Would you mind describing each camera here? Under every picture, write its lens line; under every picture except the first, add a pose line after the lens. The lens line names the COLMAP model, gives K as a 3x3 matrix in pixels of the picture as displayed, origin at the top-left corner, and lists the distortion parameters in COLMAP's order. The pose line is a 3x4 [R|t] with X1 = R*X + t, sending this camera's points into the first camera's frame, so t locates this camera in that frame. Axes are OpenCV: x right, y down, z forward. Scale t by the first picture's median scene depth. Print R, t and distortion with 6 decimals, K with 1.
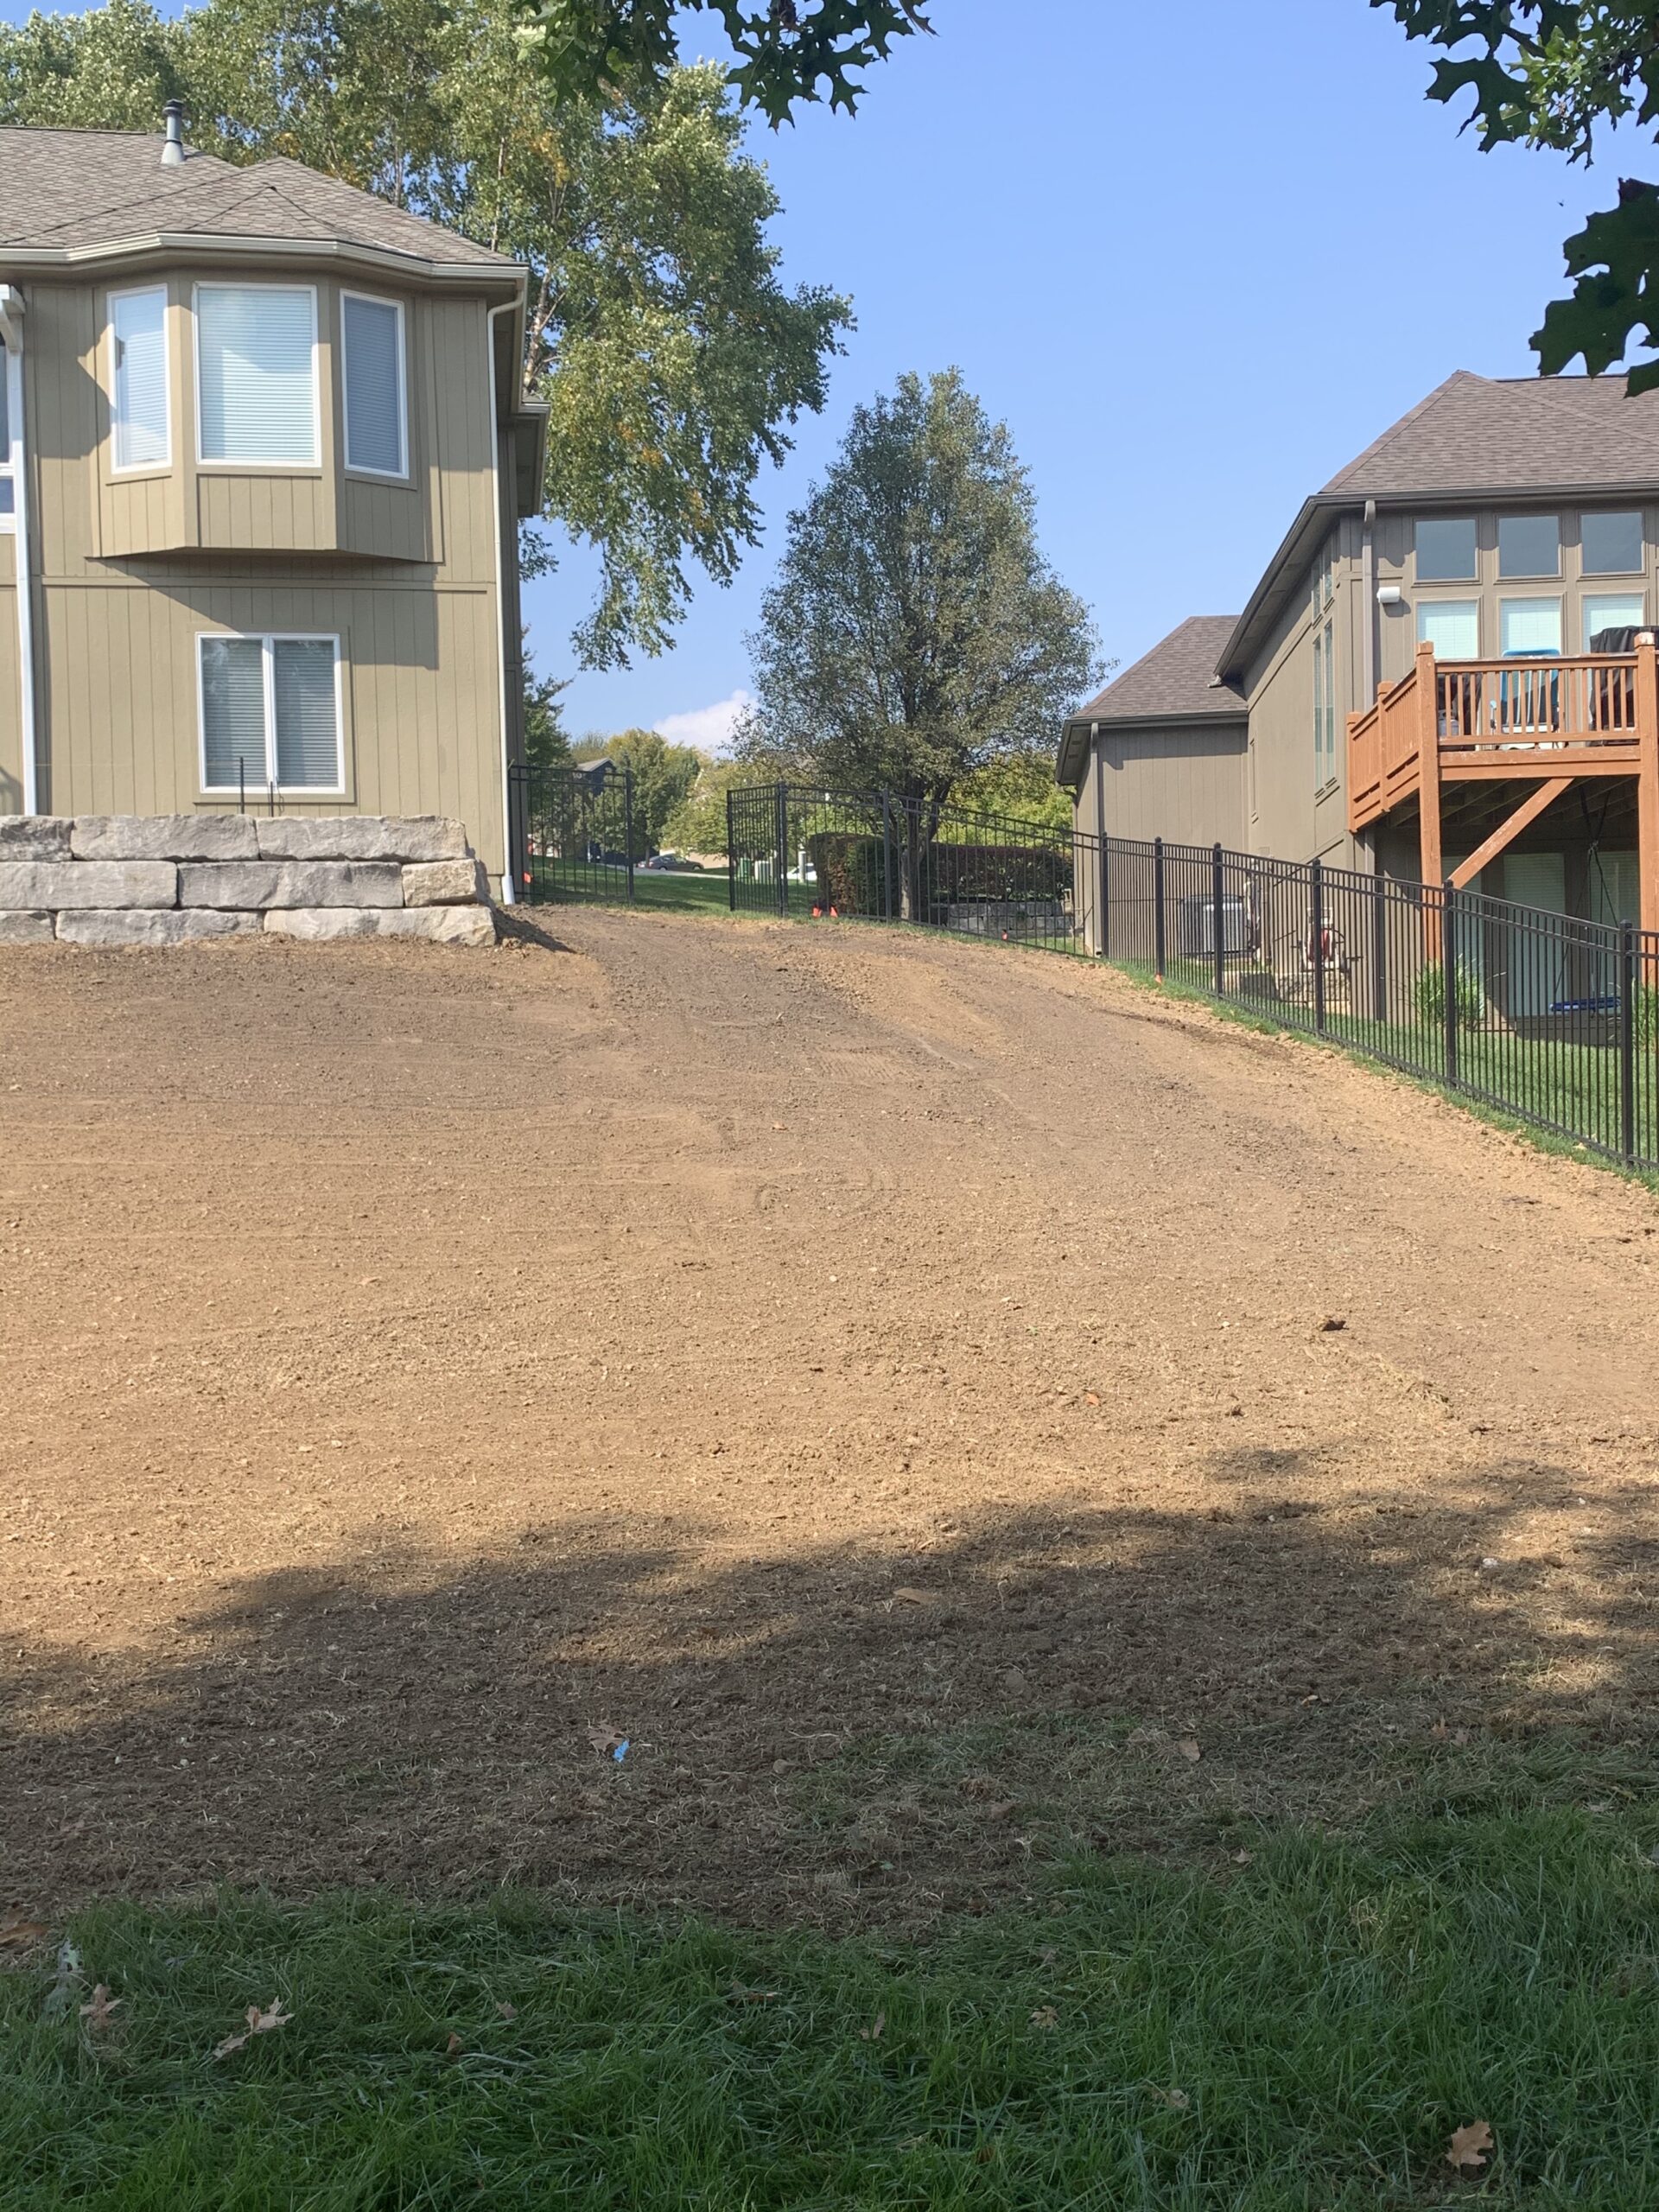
lens RADIAL K [[2175.2, 0, 829.5], [0, 2175.2, 1106.0], [0, 0, 1]] dist [0.045728, -0.007635]
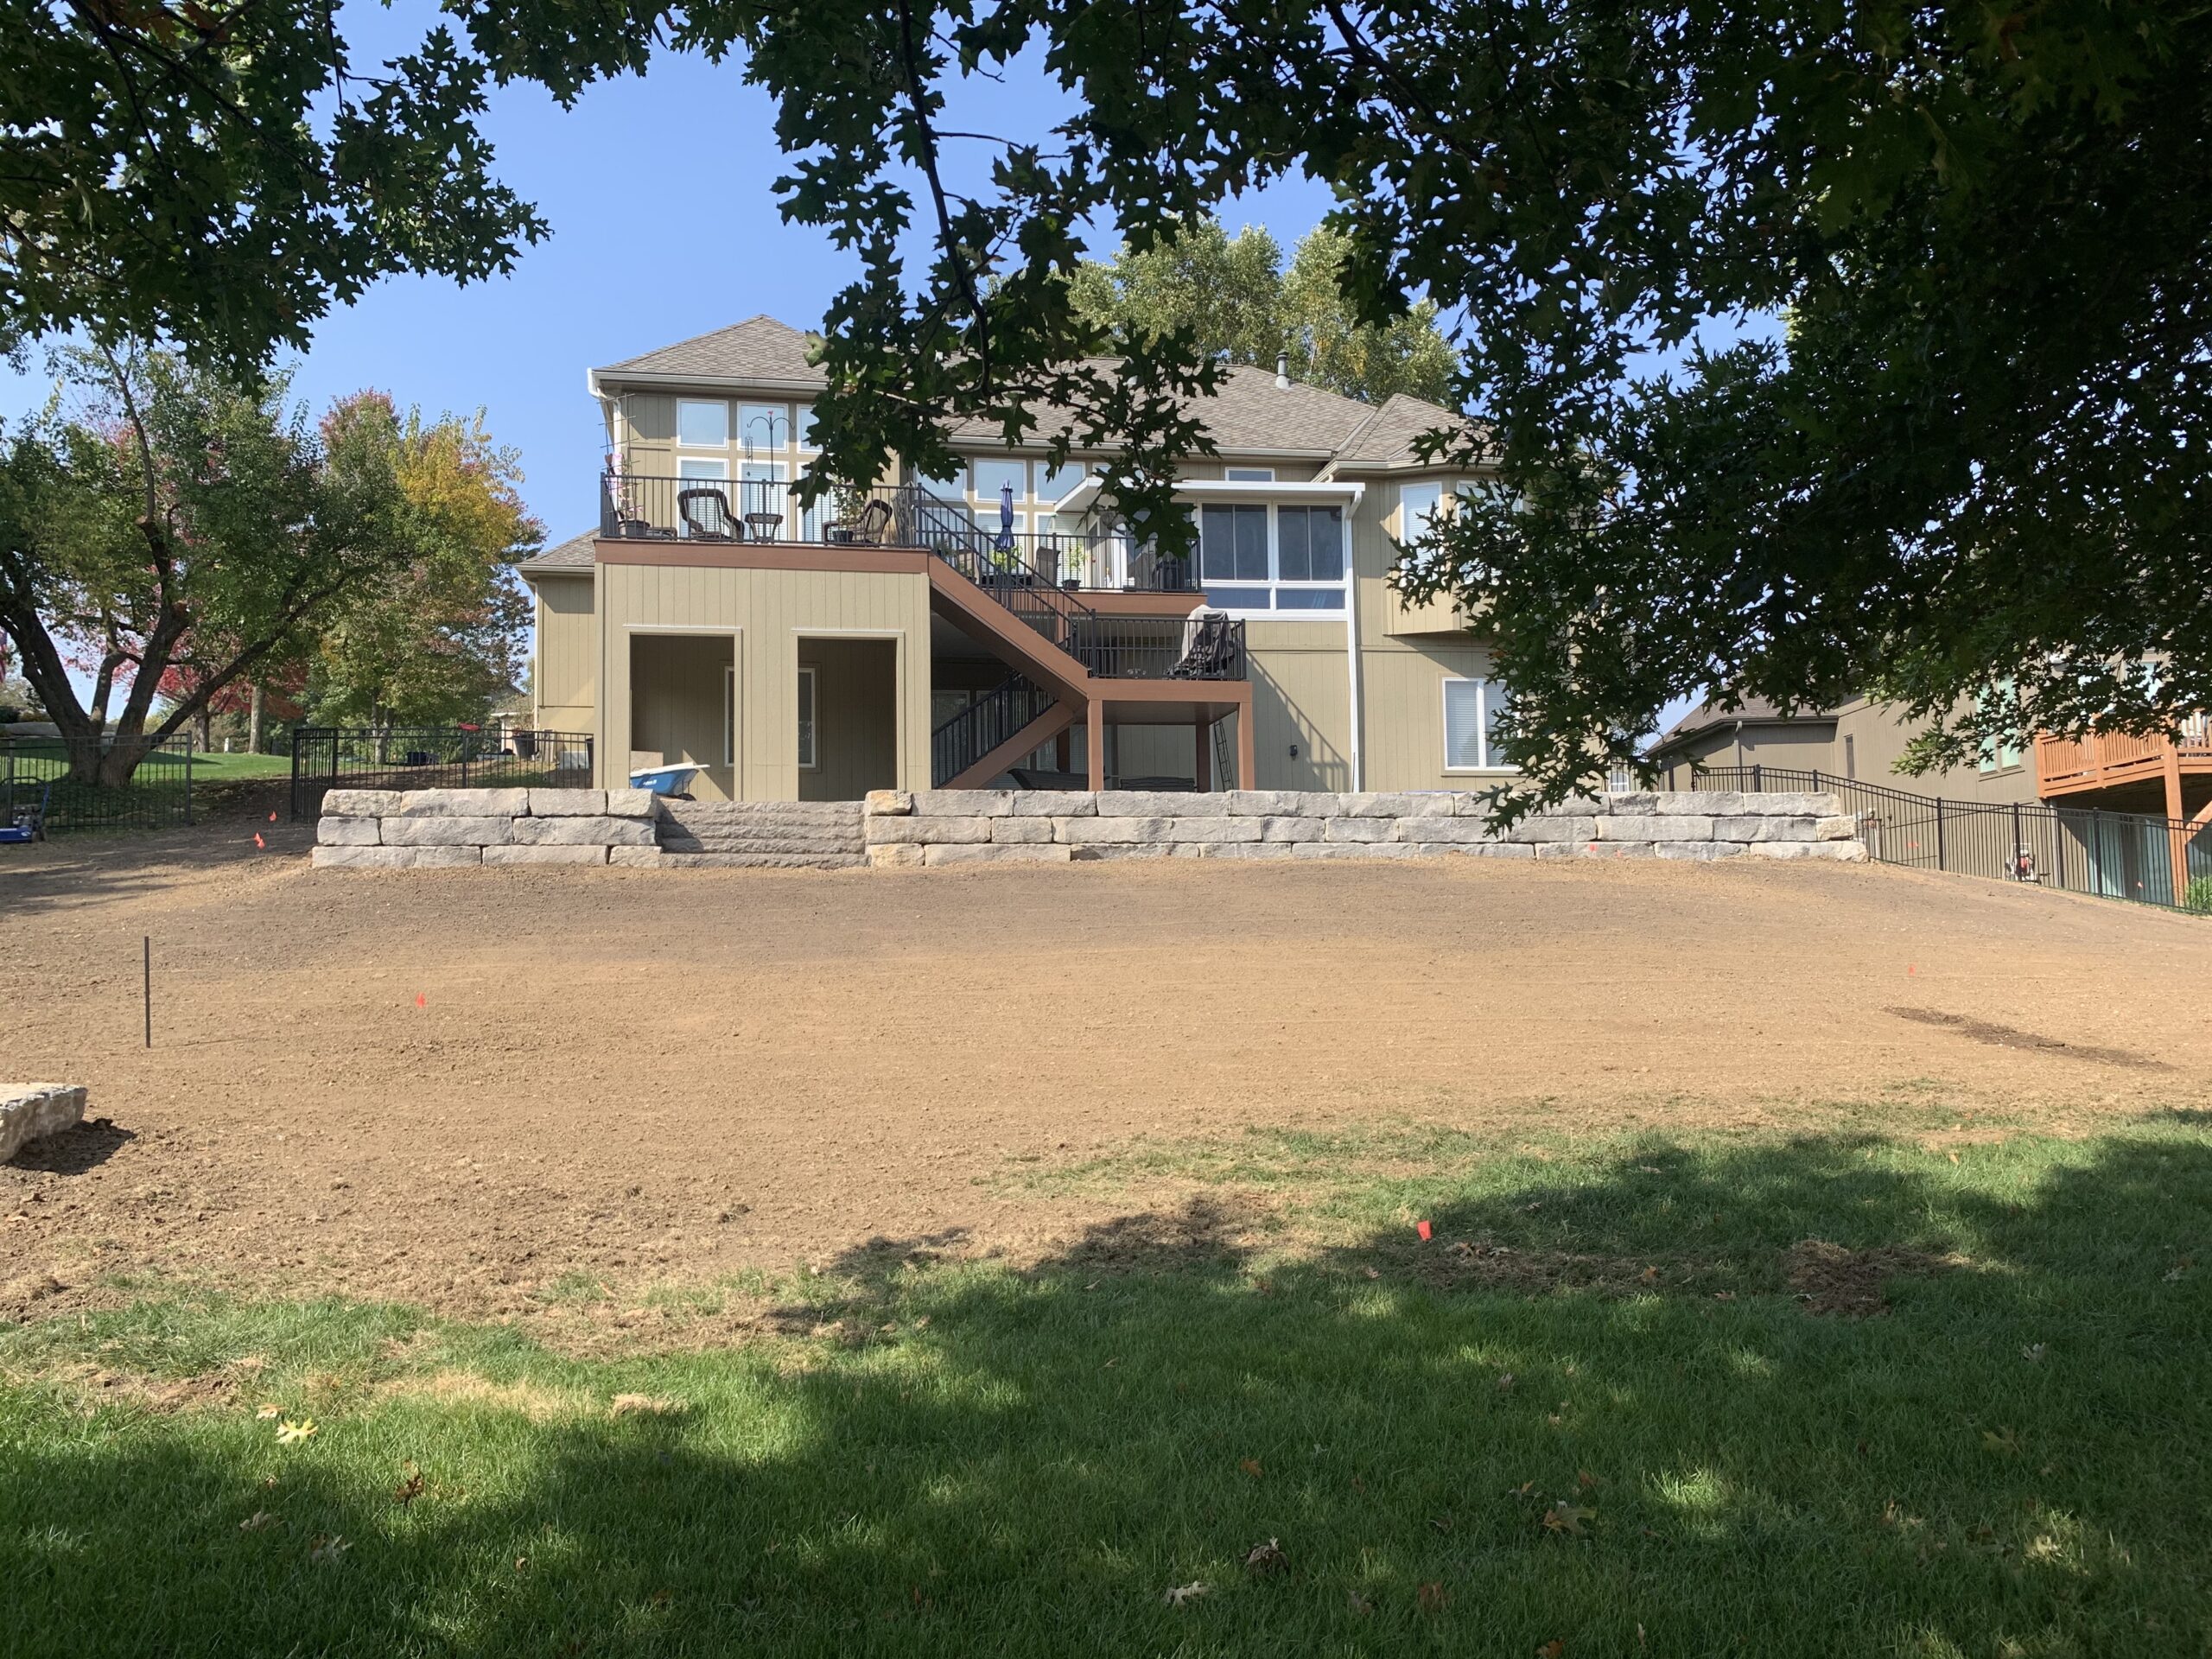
lens RADIAL K [[1772.5, 0, 1092.2], [0, 1772.5, 795.2], [0, 0, 1]] dist [0.104935, -0.001575]
pose [[0.994471, 0.012546, 0.104257, -0.719921], [-0.001176, 0.994105, -0.108415, 0.028137], [-0.105003, 0.107693, 0.988624, -0.348663]]
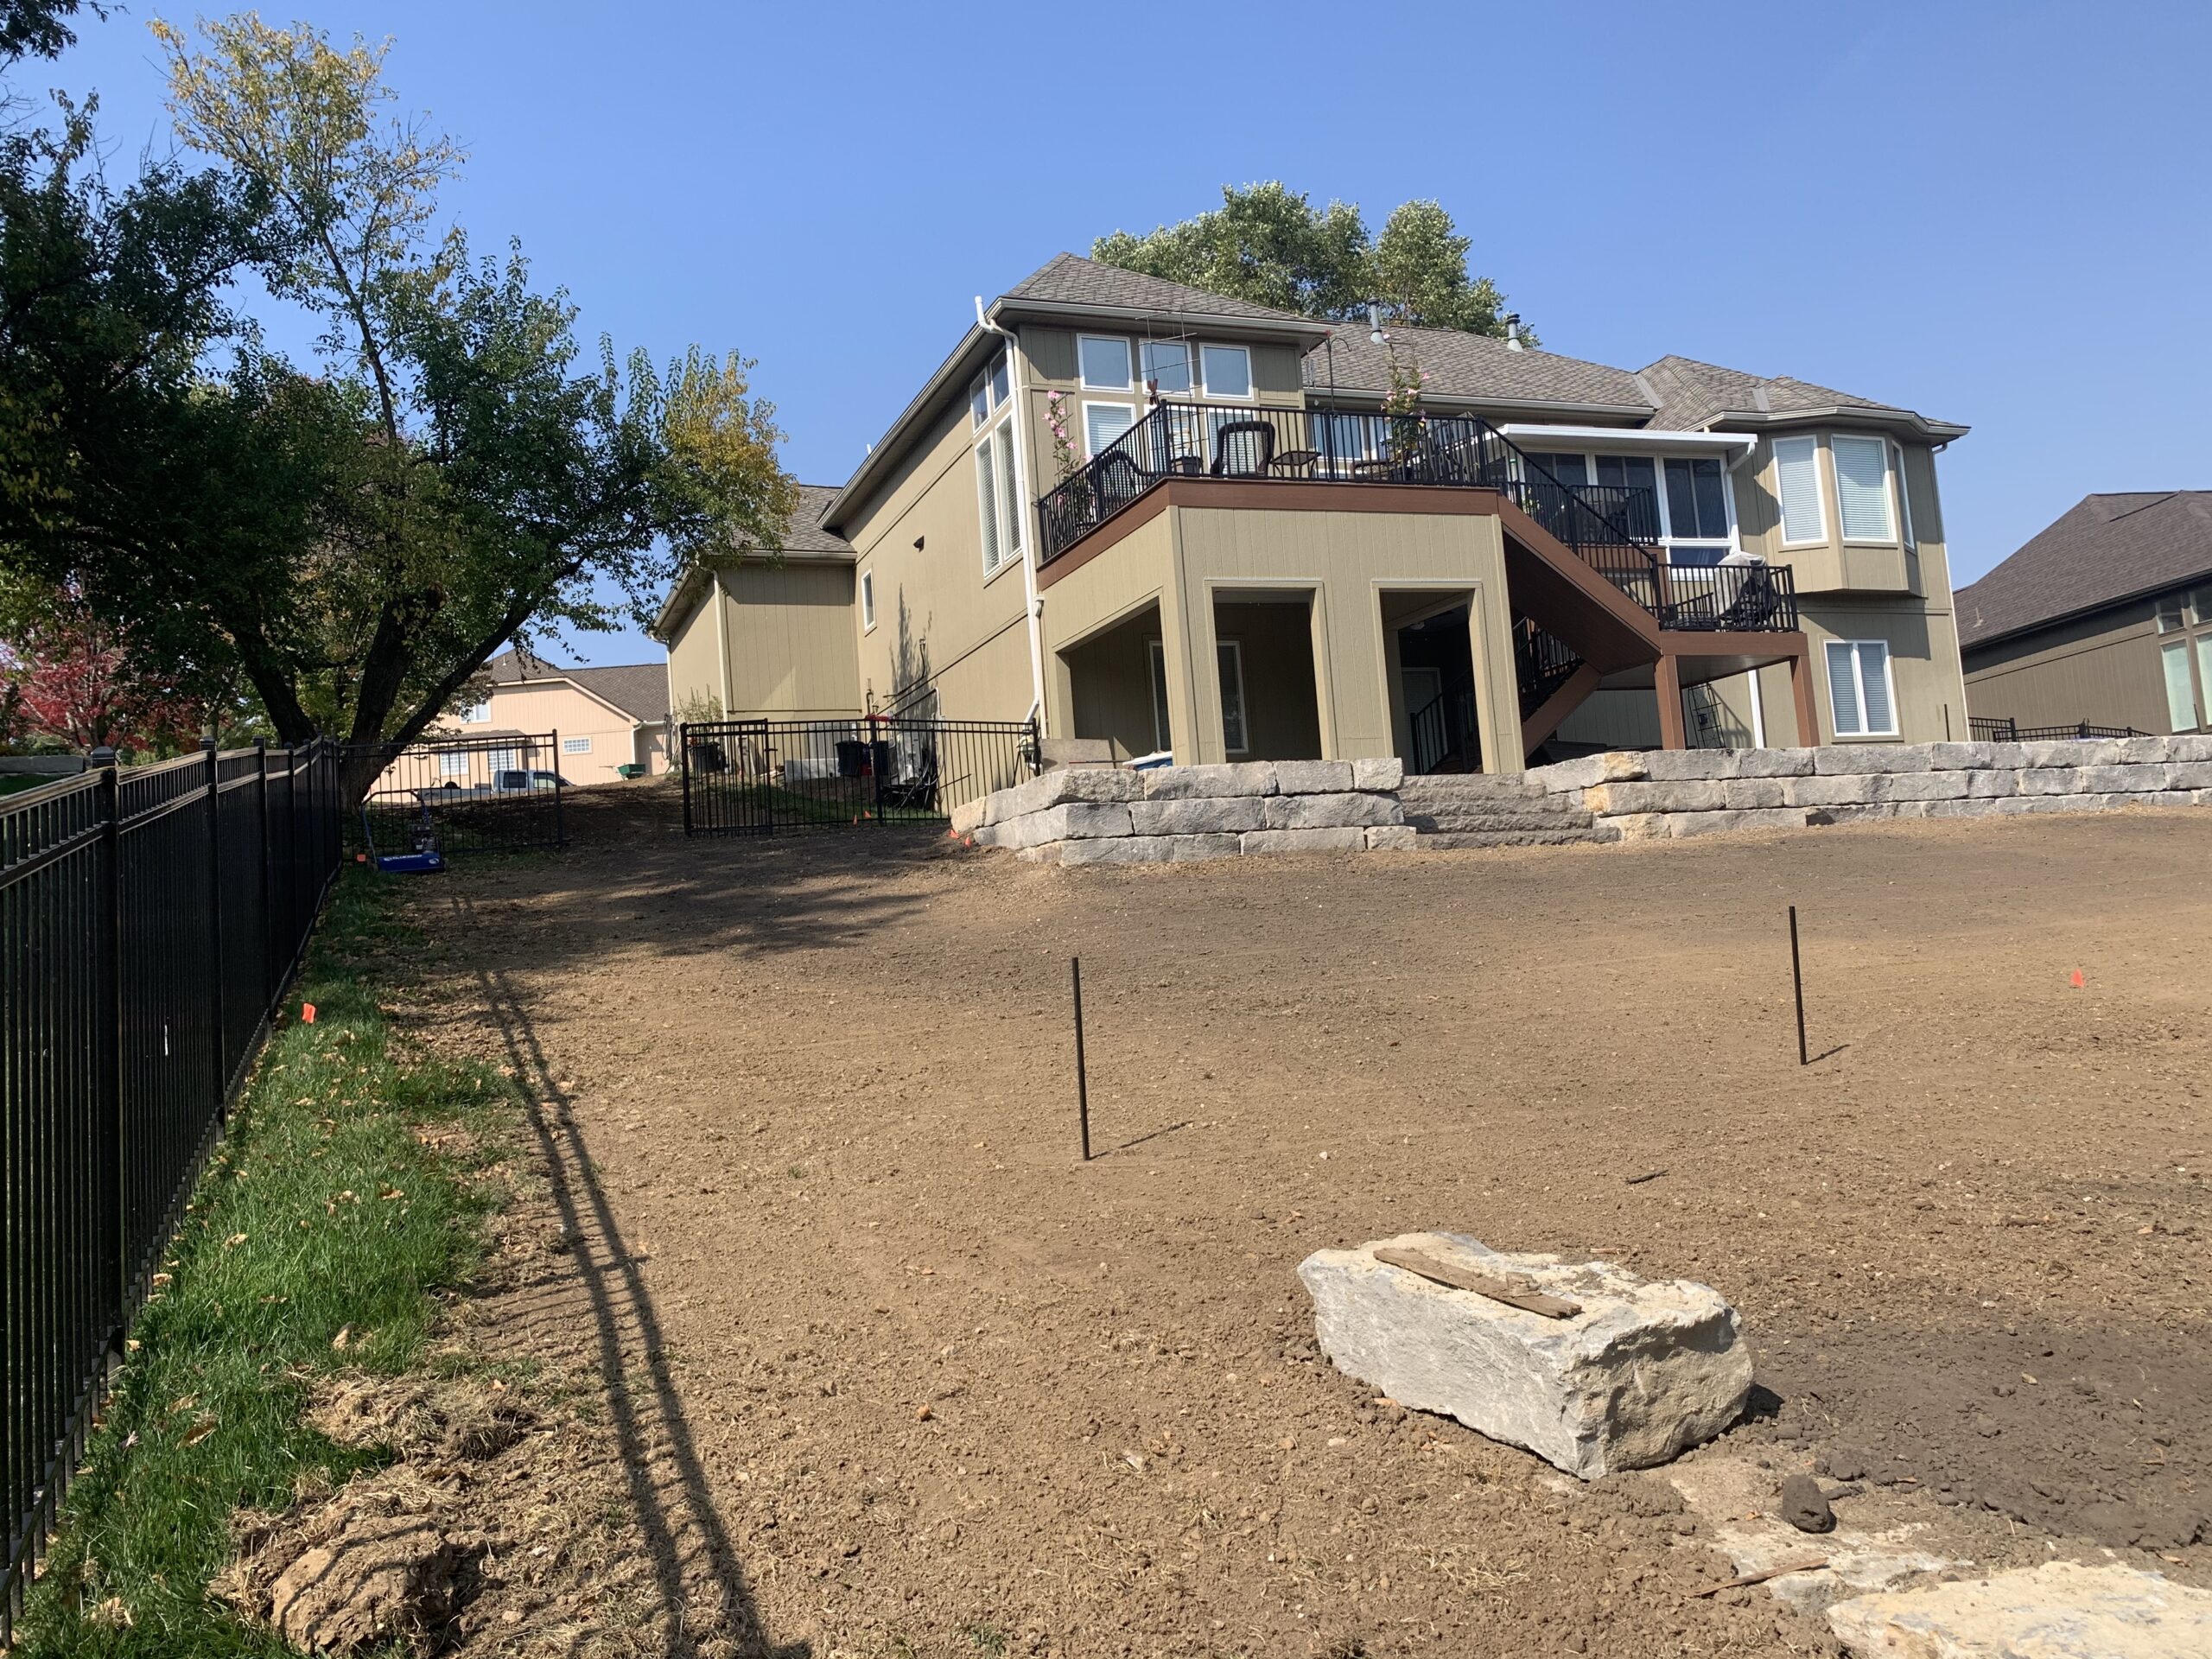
lens RADIAL K [[1776.6, 0, 1106.0], [0, 1776.6, 829.5], [0, 0, 1]] dist [-0.001017, -0.002589]
pose [[0.956607, -0.030752, 0.289755, -1.210060], [0.062606, 0.992882, -0.101315, 0.025539], [-0.284577, 0.115060, 0.951723, -0.094135]]
